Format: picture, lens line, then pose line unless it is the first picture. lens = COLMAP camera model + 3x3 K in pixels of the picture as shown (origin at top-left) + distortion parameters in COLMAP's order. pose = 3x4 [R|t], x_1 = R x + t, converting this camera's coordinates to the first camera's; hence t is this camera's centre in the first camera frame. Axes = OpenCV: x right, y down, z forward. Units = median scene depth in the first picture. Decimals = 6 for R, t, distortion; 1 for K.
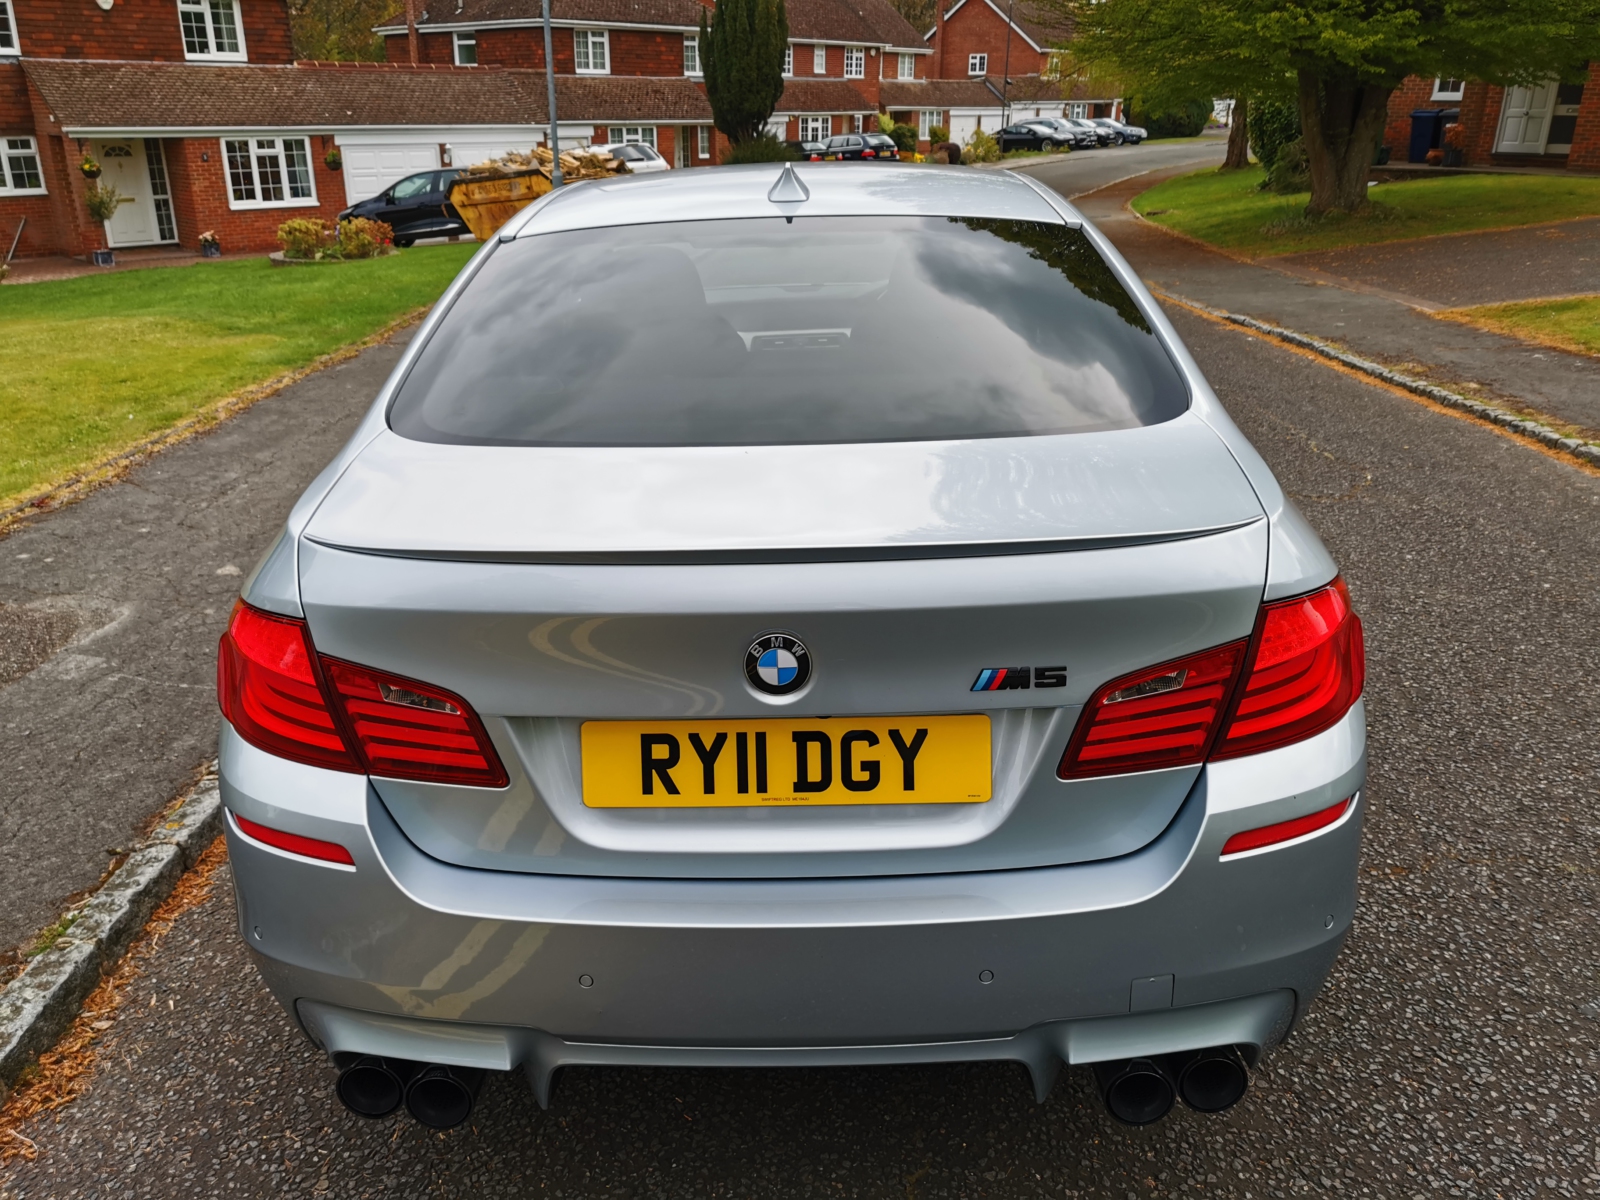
lens RADIAL K [[1252.7, 0, 800.0], [0, 1252.7, 600.0], [0, 0, 1]] dist [0.043776, -0.065596]
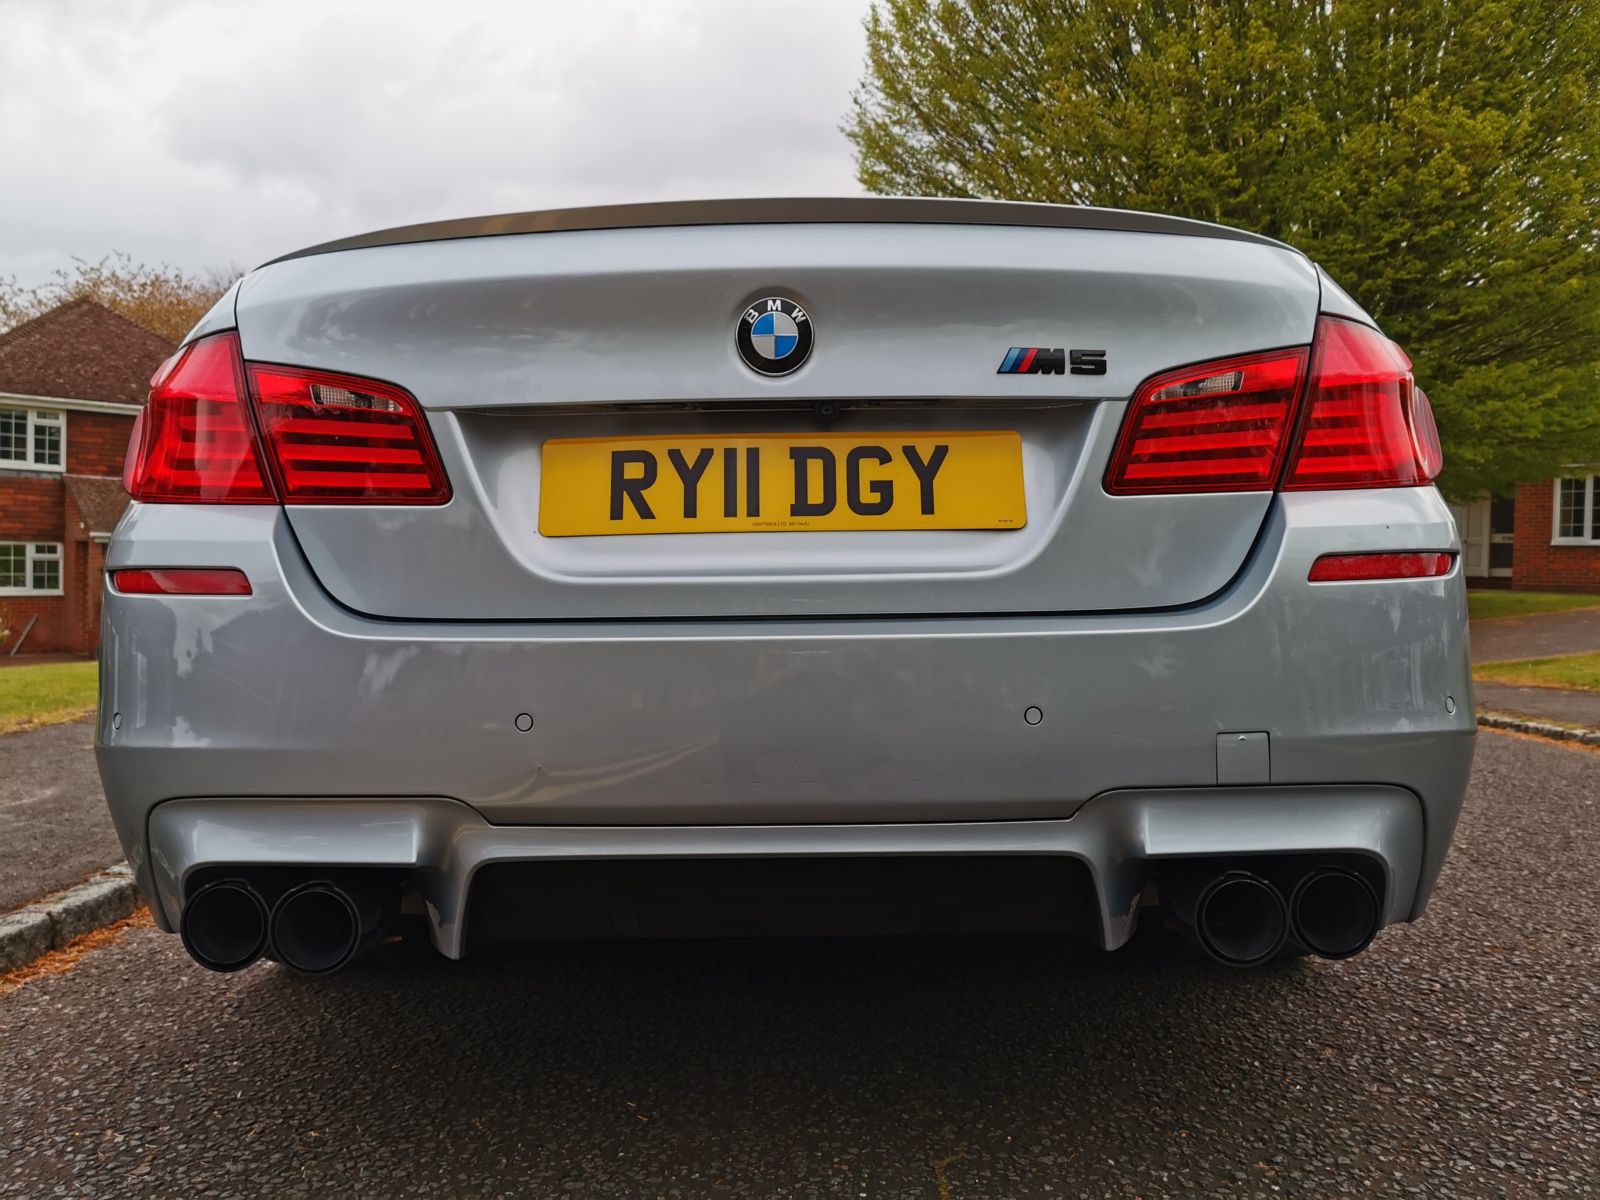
lens RADIAL K [[1260.8, 0, 800.4], [0, 1260.8, 586.8], [0, 0, 1]] dist [0.006898, -0.016114]
pose [[0.999891, 0.010415, 0.010493, -0.005714], [-0.006014, 0.934892, -0.354881, 0.408709], [-0.013505, 0.354779, 0.934853, 0.189088]]
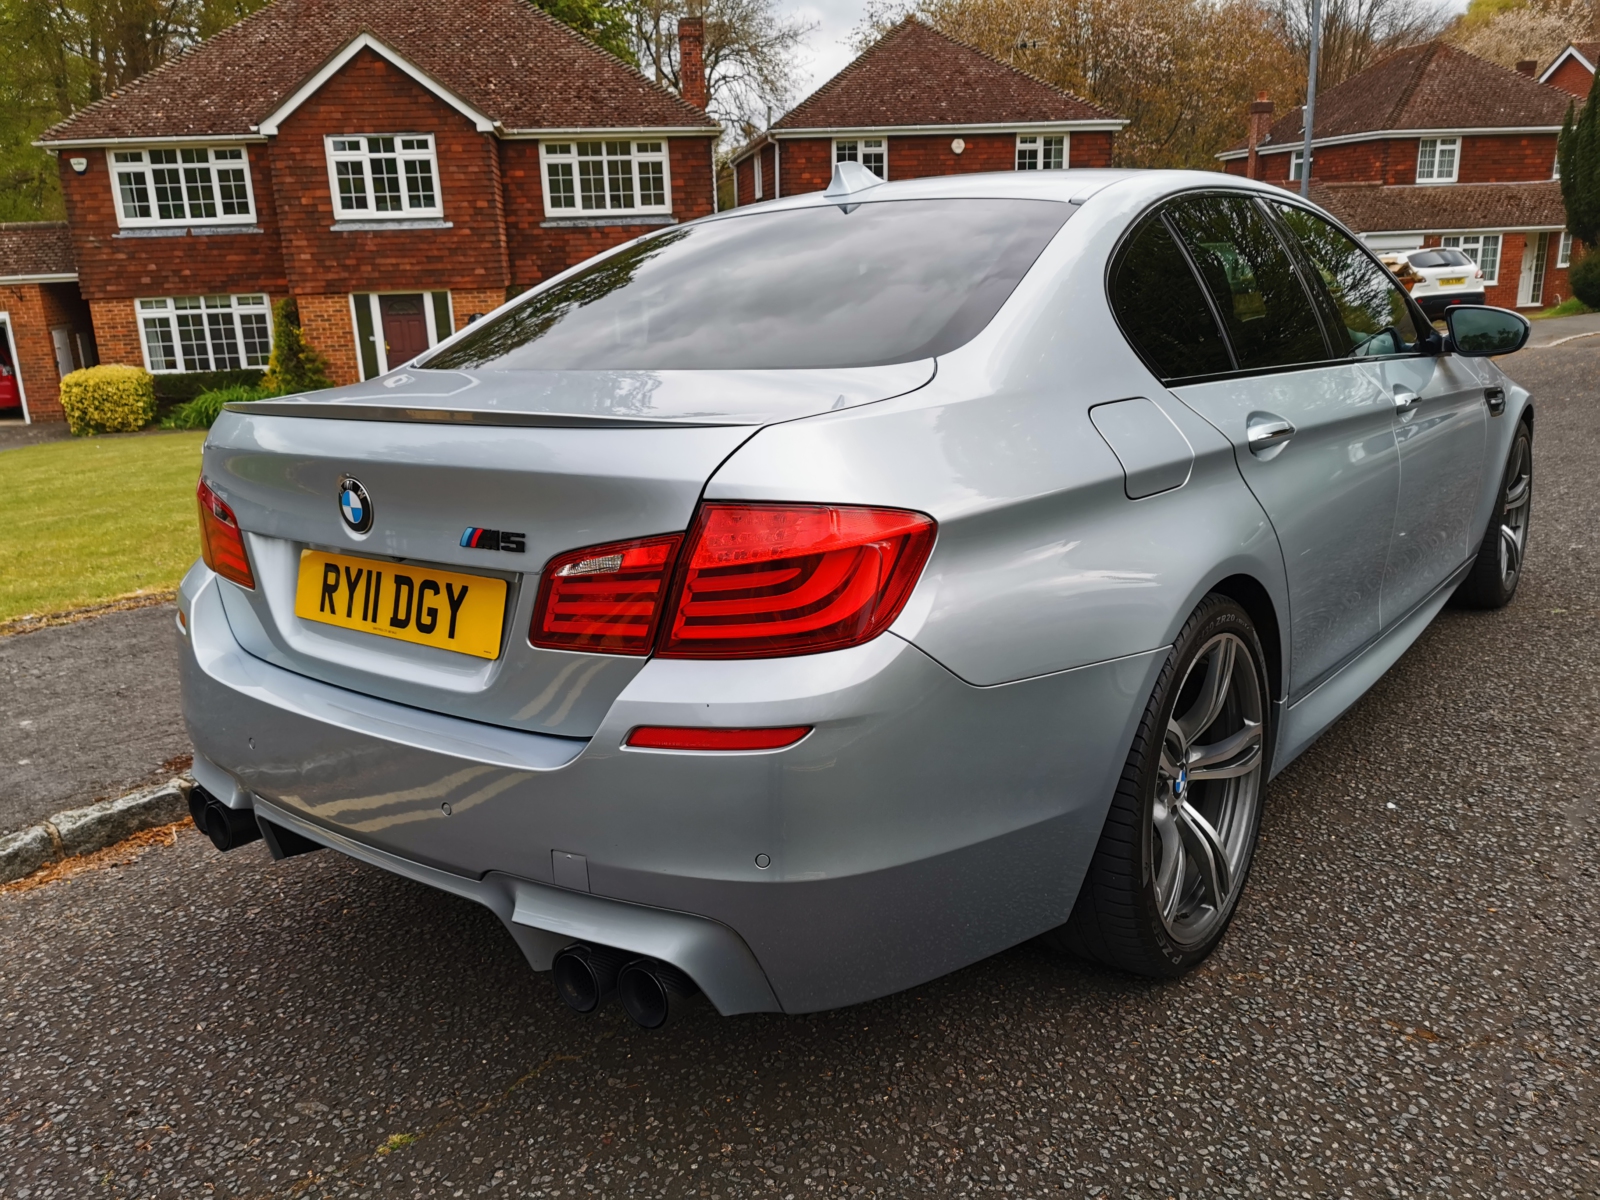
lens RADIAL K [[1252.7, 0, 800.0], [0, 1252.7, 600.0], [0, 0, 1]] dist [0.043776, -0.065596]
pose [[0.798544, 0.133501, -0.586945, 0.825023], [-0.187099, 0.981845, -0.031228, 0.077285], [0.572120, 0.134754, 0.809024, 0.209896]]
